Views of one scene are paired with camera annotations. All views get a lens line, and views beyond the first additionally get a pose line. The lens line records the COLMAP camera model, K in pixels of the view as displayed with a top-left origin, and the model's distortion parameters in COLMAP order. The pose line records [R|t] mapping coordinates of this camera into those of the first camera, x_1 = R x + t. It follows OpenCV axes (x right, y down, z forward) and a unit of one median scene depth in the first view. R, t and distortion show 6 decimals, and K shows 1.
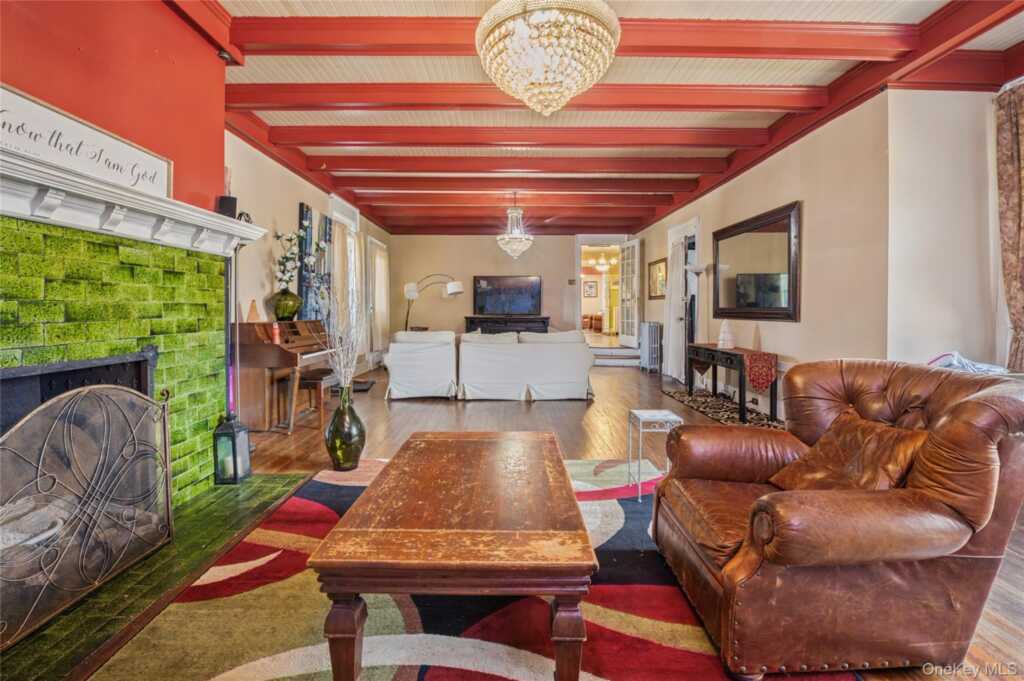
lens RADIAL K [[440.6, 0, 505.9], [0, 440.6, 317.3], [0, 0, 1]] dist [-0.022852, 0.001228]
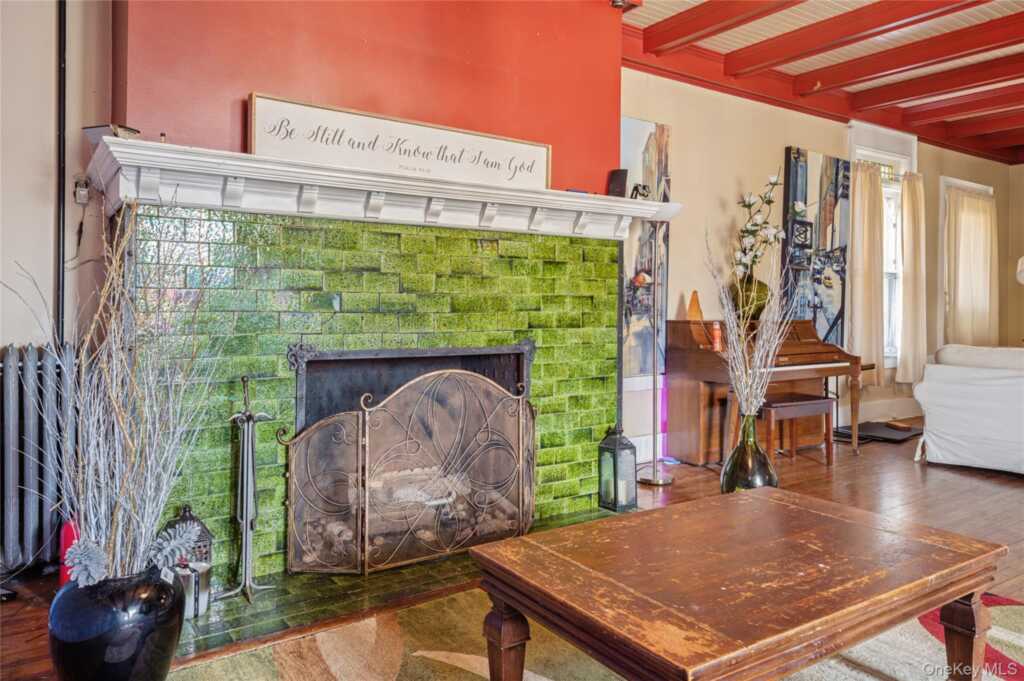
lens RADIAL K [[712.9, 0, 512.6], [0, 712.9, 300.8], [0, 0, 1]] dist [0.018795, -0.002887]
pose [[0.569756, 0.001807, -0.821812, 0.431377], [-0.021675, 0.999683, -0.012829, 0.000714], [0.821528, 0.025122, 0.569614, 0.051753]]
